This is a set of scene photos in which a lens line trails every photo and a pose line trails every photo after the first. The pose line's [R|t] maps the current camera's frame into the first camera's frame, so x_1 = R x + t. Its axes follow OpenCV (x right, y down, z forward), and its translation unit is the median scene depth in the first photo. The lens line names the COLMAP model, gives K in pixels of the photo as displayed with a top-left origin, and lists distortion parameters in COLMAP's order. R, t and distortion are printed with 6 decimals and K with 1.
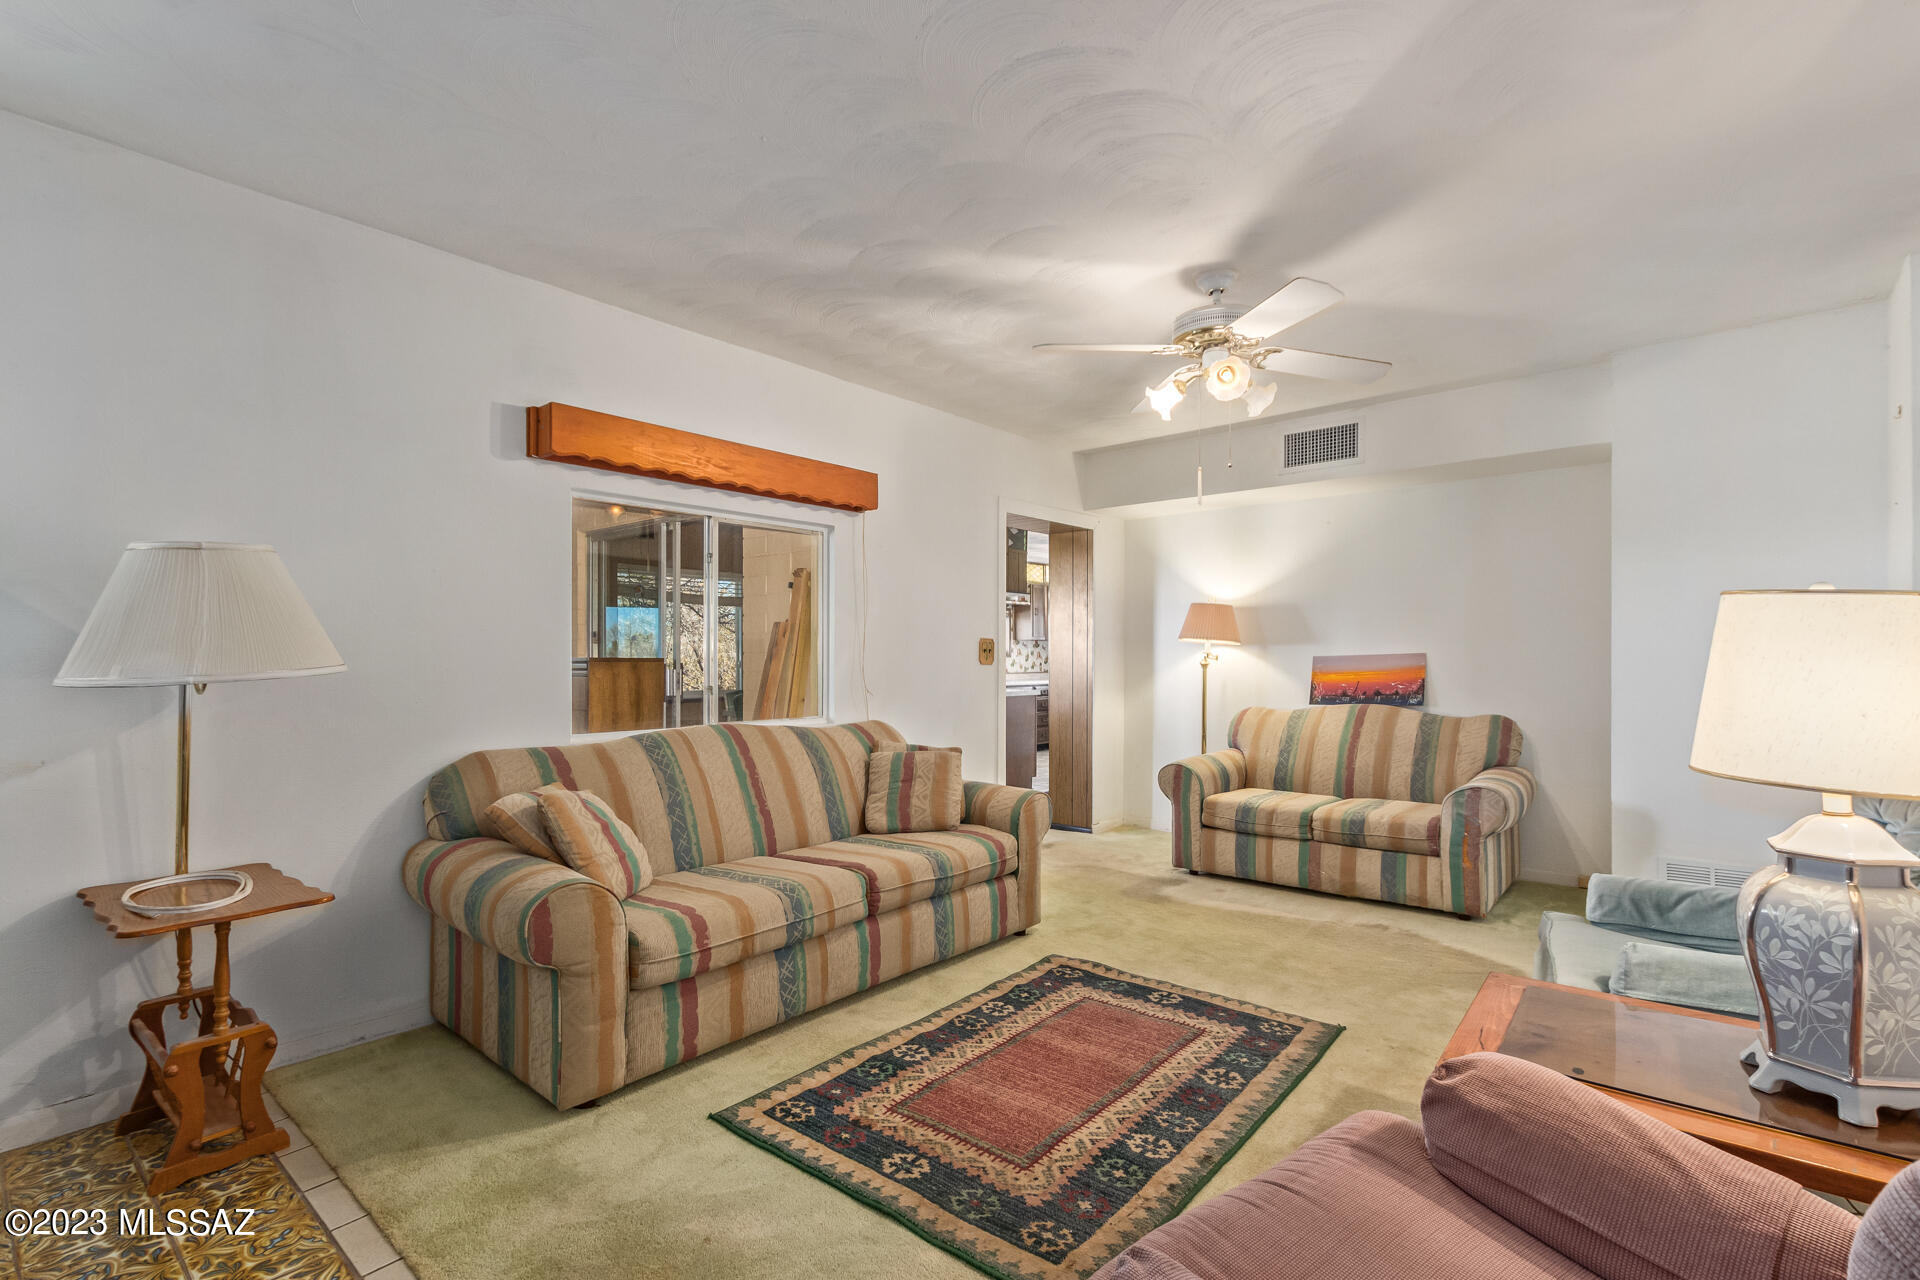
lens RADIAL K [[879.7, 0, 963.9], [0, 879.7, 652.3], [0, 0, 1]] dist [0.010352, -0.004372]
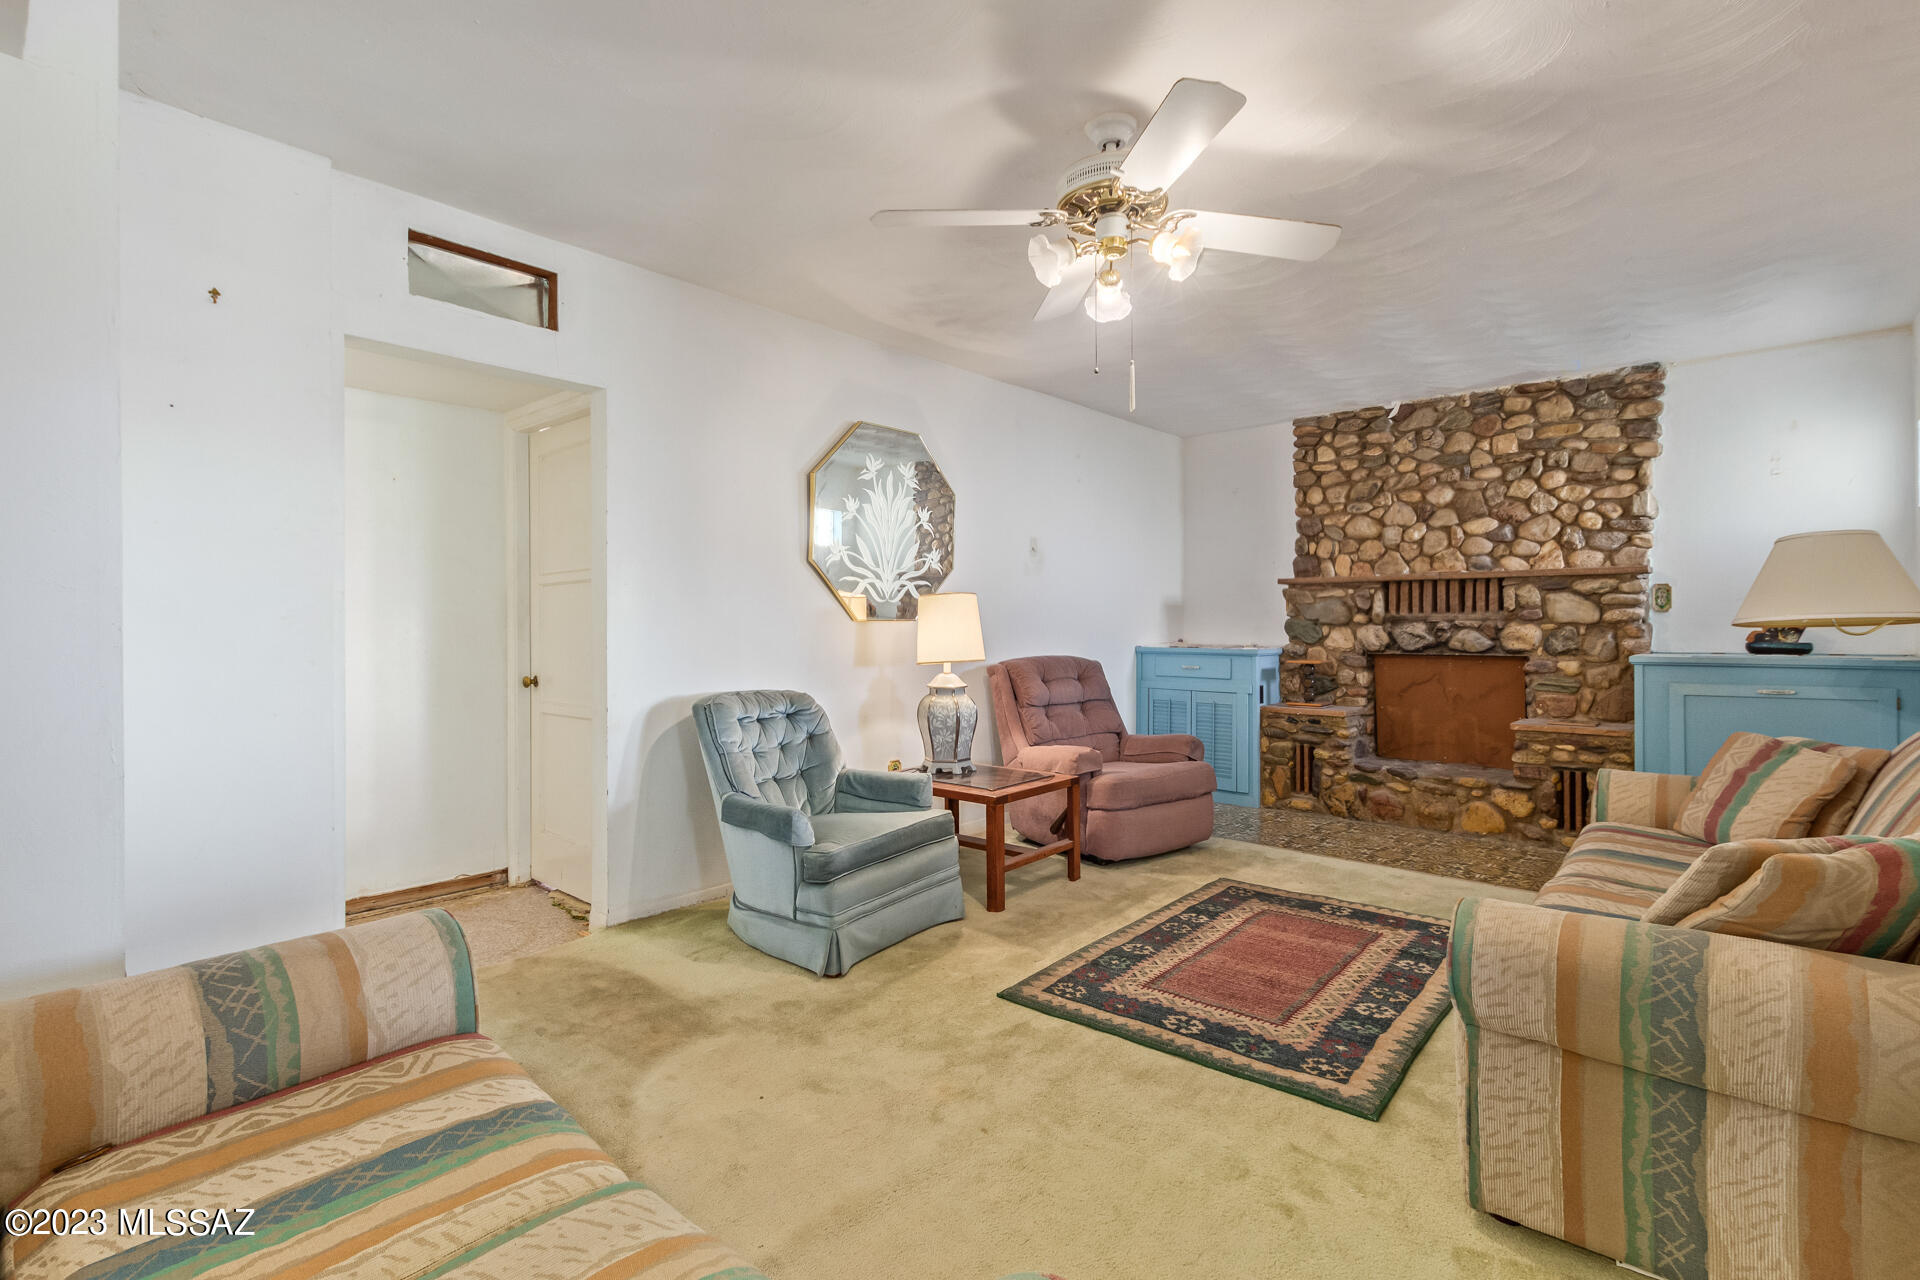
lens RADIAL K [[879.7, 0, 1014.5], [0, 879.7, 616.5], [0, 0, 1]] dist [0.010352, -0.004372]
pose [[-0.999573, 0.002339, -0.029135, 0.470405], [0.002739, 0.999902, -0.013706, 0.030538], [0.029100, -0.013780, -0.999482, 2.099102]]
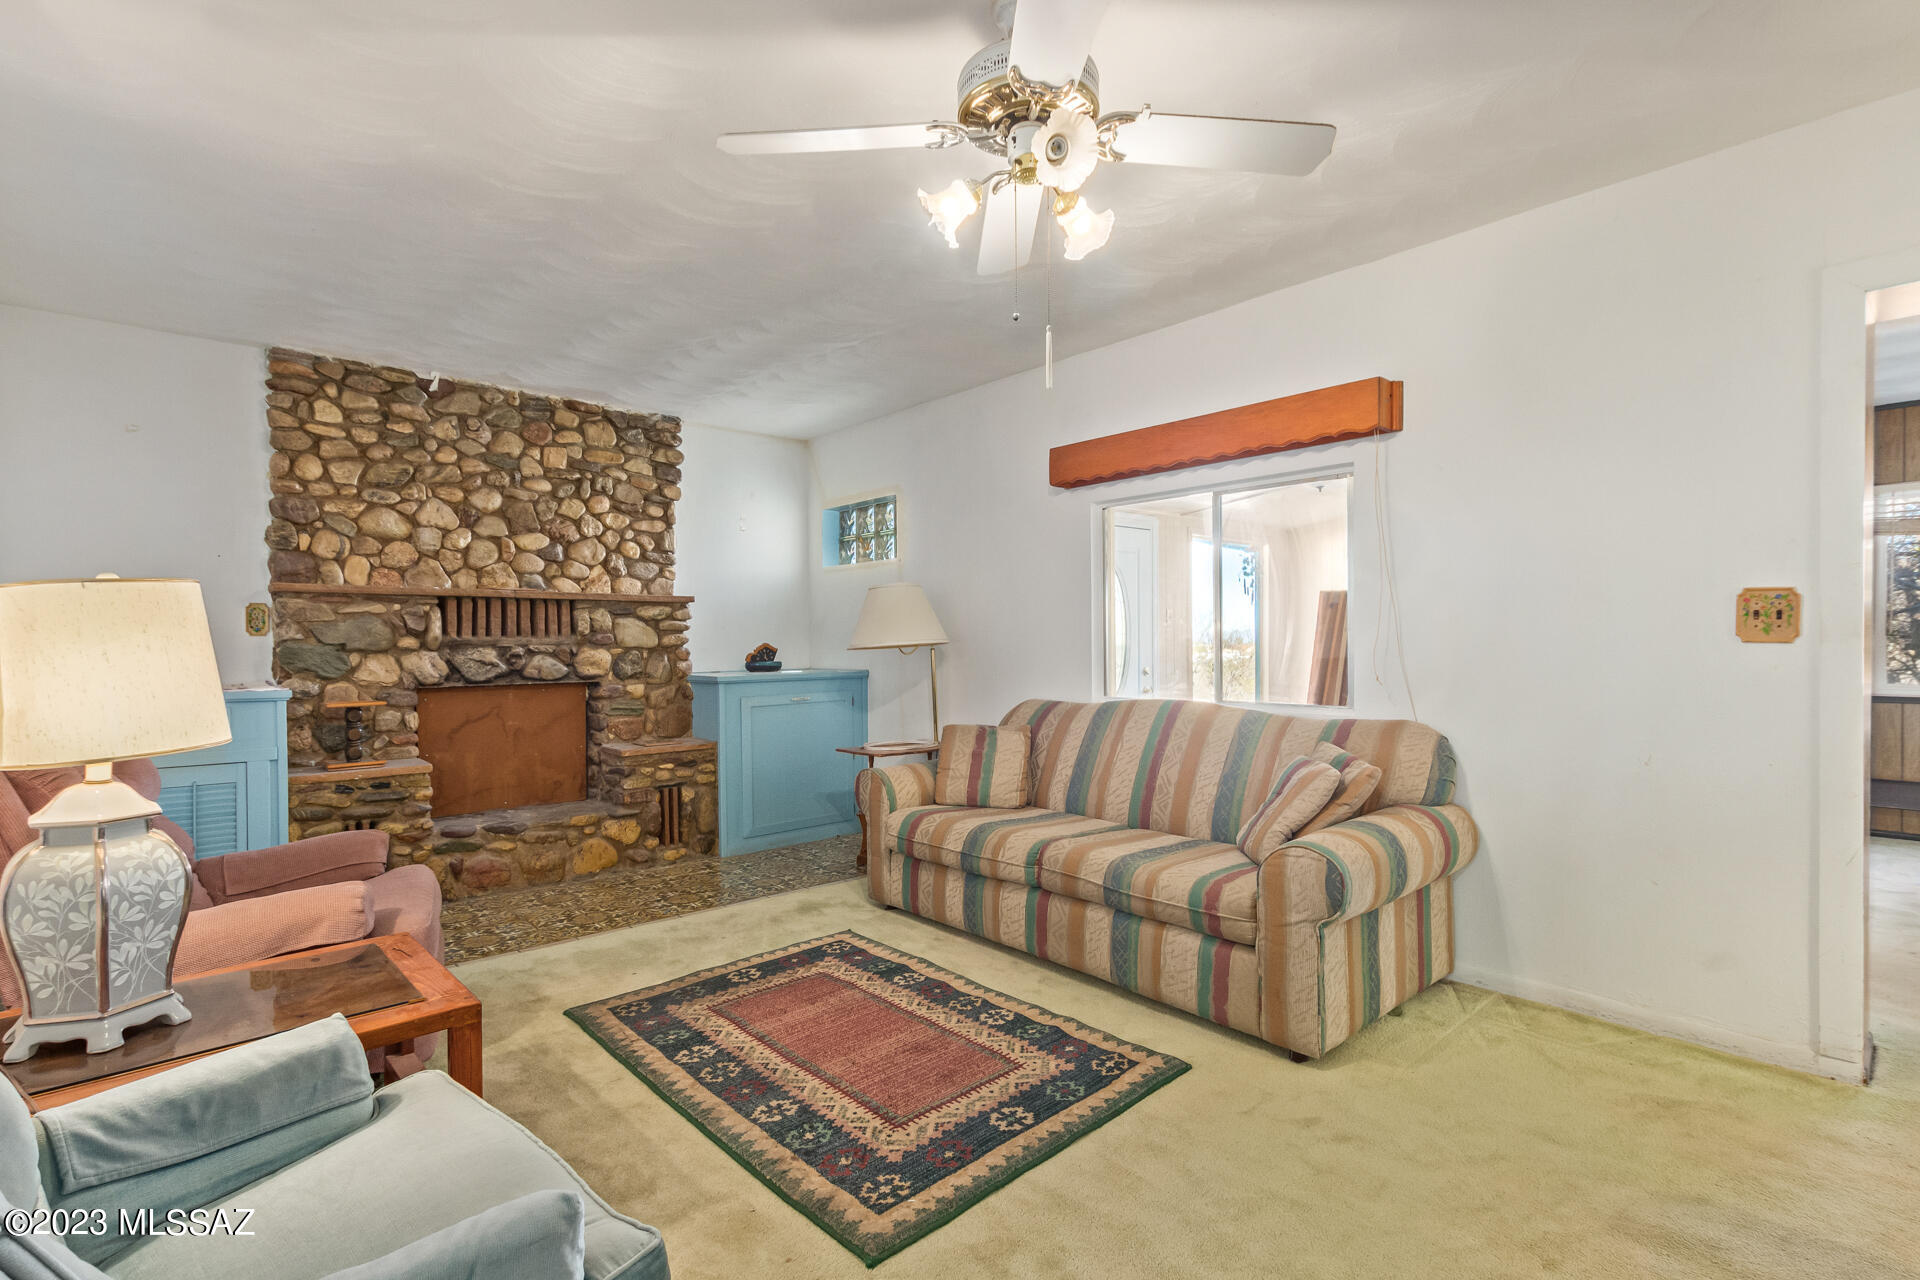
lens RADIAL K [[879.7, 0, 961.4], [0, 879.7, 646.7], [0, 0, 1]] dist [0.010352, -0.004372]
pose [[-0.124219, 0.006419, -0.992234, 1.067160], [0.010141, 0.999935, 0.005199, 0.017466], [0.992203, -0.009417, -0.124276, 1.215866]]
